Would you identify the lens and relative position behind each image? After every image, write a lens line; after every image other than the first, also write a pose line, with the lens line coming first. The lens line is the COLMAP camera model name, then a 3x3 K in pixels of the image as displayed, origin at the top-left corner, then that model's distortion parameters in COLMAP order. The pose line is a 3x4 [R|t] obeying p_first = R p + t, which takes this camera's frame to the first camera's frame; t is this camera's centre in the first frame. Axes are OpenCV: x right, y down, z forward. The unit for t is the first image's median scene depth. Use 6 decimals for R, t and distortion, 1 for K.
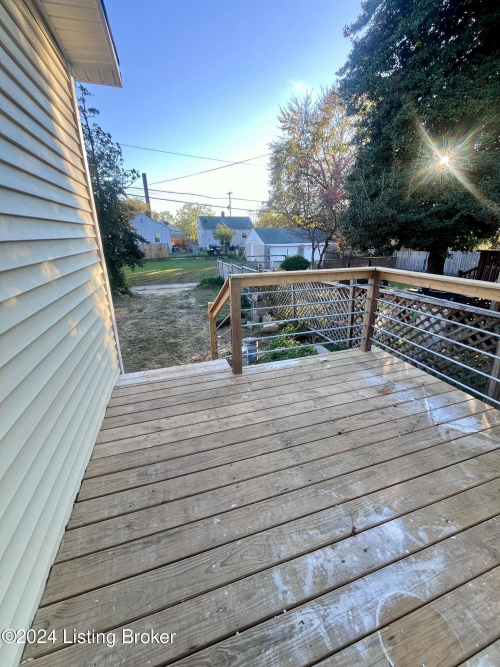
lens RADIAL K [[268.2, 0, 252.2], [0, 268.2, 327.2], [0, 0, 1]] dist [-0.004732, 0.000709]
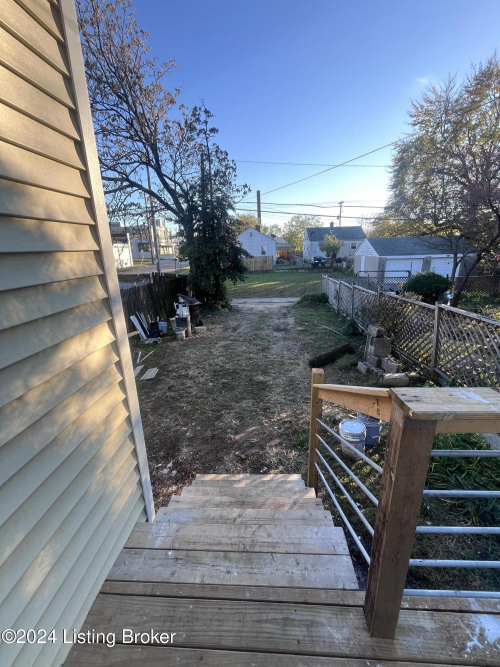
lens RADIAL K [[268.2, 0, 249.9], [0, 268.2, 327.6], [0, 0, 1]] dist [-0.004732, 0.000709]
pose [[0.929443, 0.088402, -0.358219, -0.046443], [-0.101638, 0.994654, -0.018250, -0.082222], [0.354691, 0.053371, 0.933459, 0.204560]]
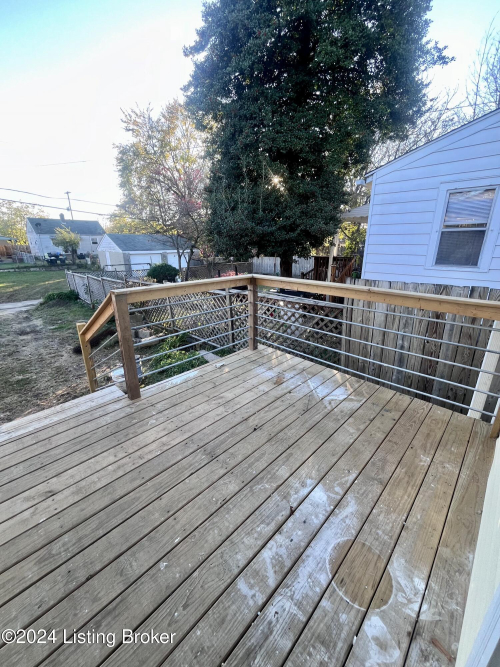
lens RADIAL K [[268.2, 0, 251.3], [0, 268.2, 327.4], [0, 0, 1]] dist [-0.004732, 0.000709]
pose [[0.885131, -0.130925, 0.446545, -0.029460], [0.140971, 0.989955, 0.010821, -0.006758], [-0.443476, 0.053372, 0.894696, 0.003431]]
